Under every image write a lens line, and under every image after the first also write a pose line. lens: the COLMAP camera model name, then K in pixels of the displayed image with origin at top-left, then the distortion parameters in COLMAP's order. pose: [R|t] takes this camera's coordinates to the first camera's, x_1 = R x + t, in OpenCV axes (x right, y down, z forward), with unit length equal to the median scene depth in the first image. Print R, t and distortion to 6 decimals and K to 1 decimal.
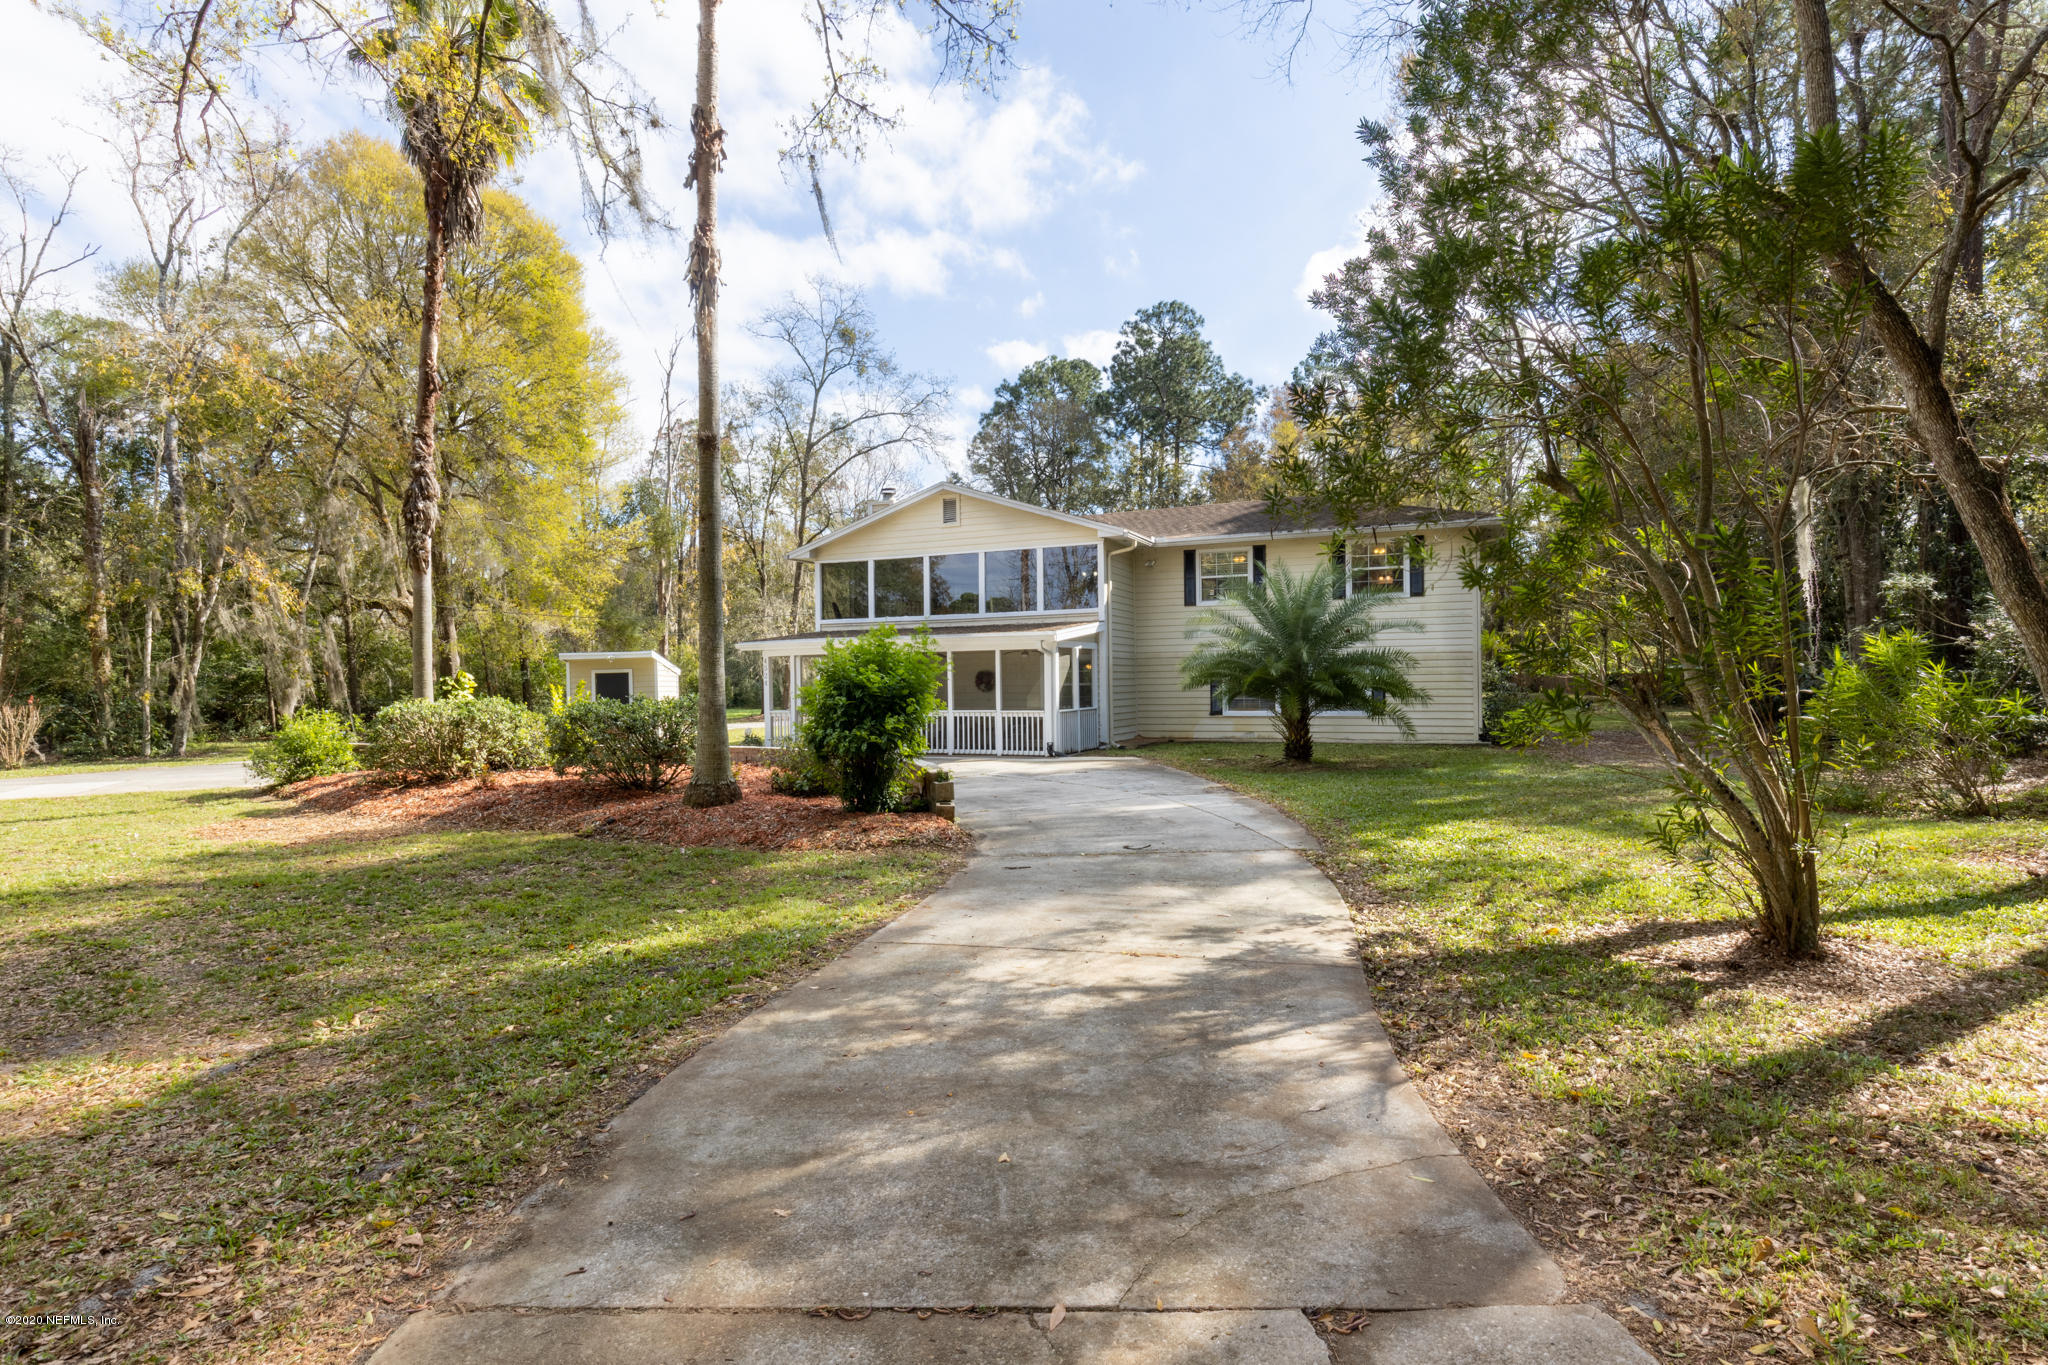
lens RADIAL K [[1068.9, 0, 1016.9], [0, 1068.9, 681.9], [0, 0, 1]] dist [-0.005519, -0.000863]
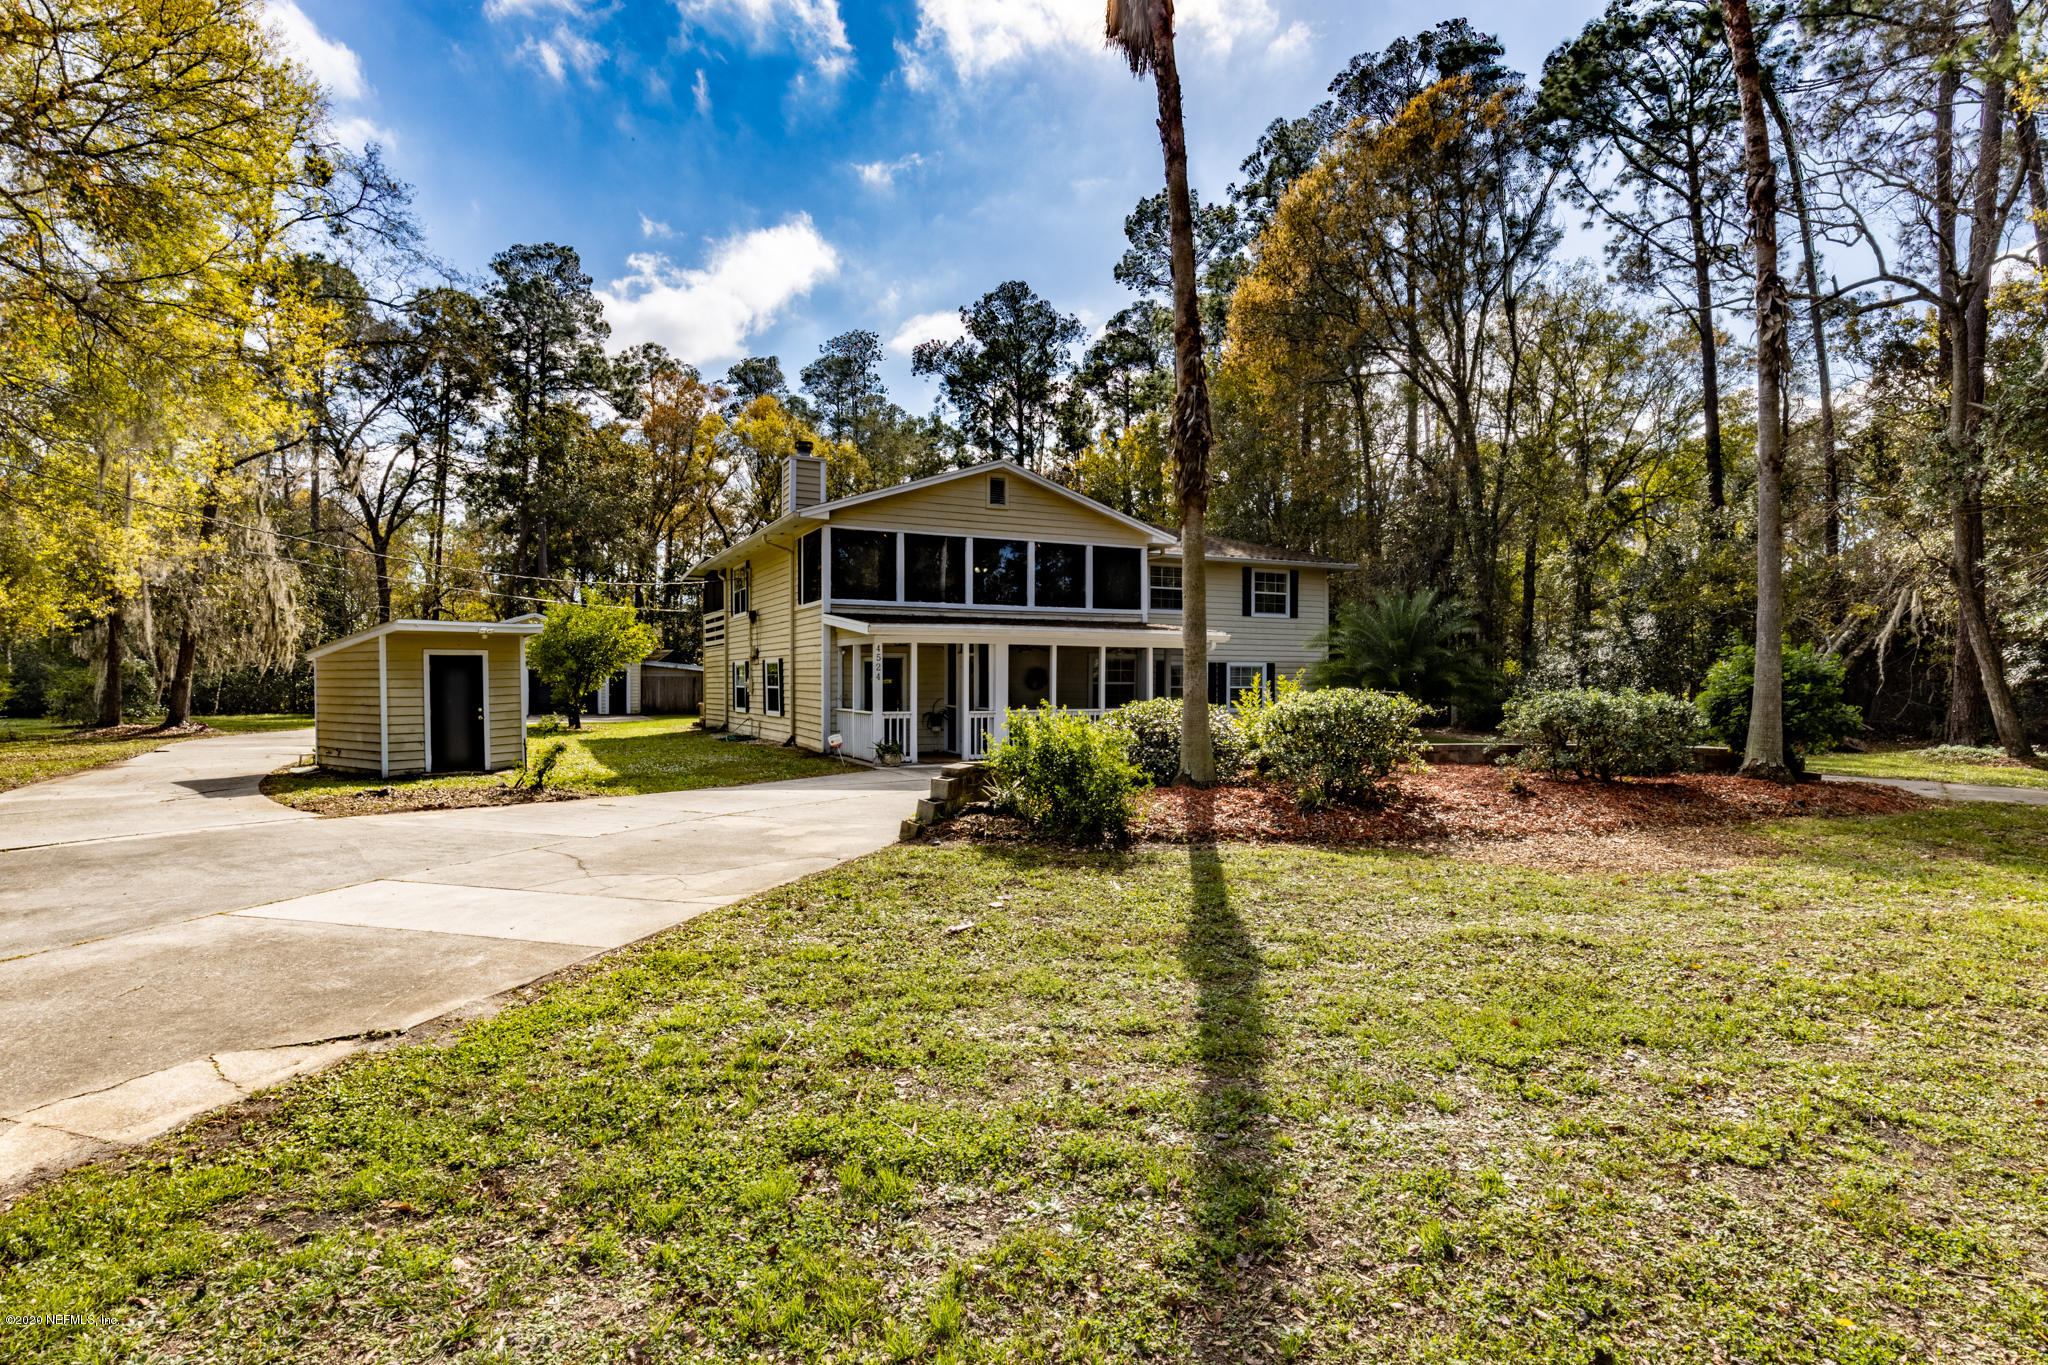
lens RADIAL K [[1068.9, 0, 1012.7], [0, 1068.9, 677.0], [0, 0, 1]] dist [-0.005519, -0.000863]
pose [[0.636268, 0.017662, 0.771266, -0.765963], [-0.011226, 0.999844, -0.013635, 0.010642], [-0.771386, 0.000017, 0.636367, 0.416977]]
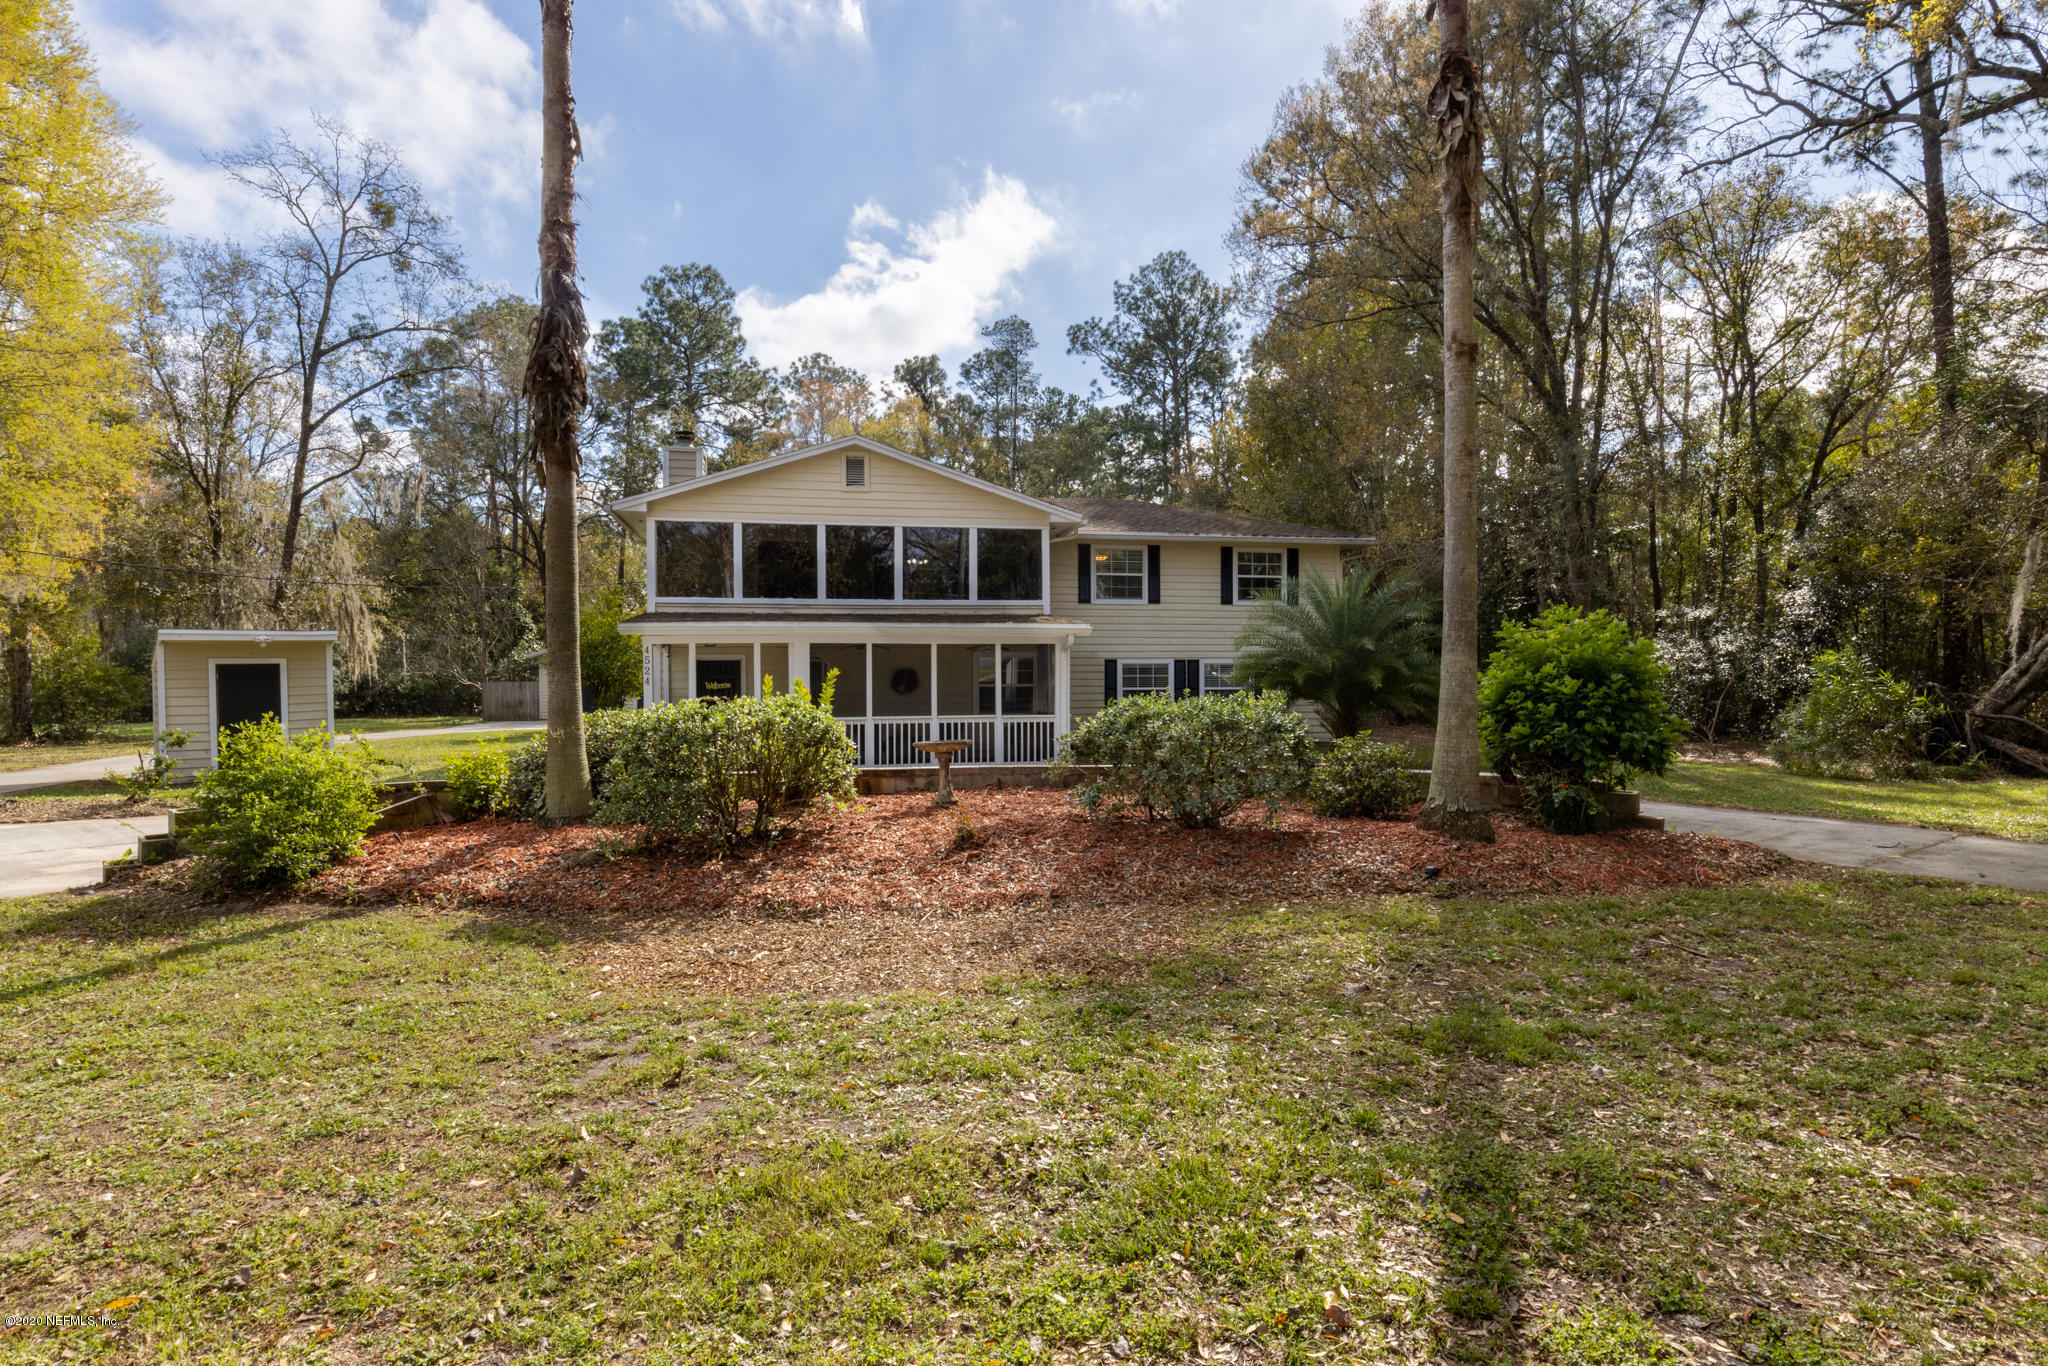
lens RADIAL K [[1068.9, 0, 1024.2], [0, 1068.9, 690.1], [0, 0, 1]] dist [-0.005519, -0.000863]
pose [[0.811854, 0.001415, 0.583858, -0.440038], [-0.003846, 0.999988, 0.002925, 0.003855], [-0.583847, -0.004620, 0.811850, 0.266491]]
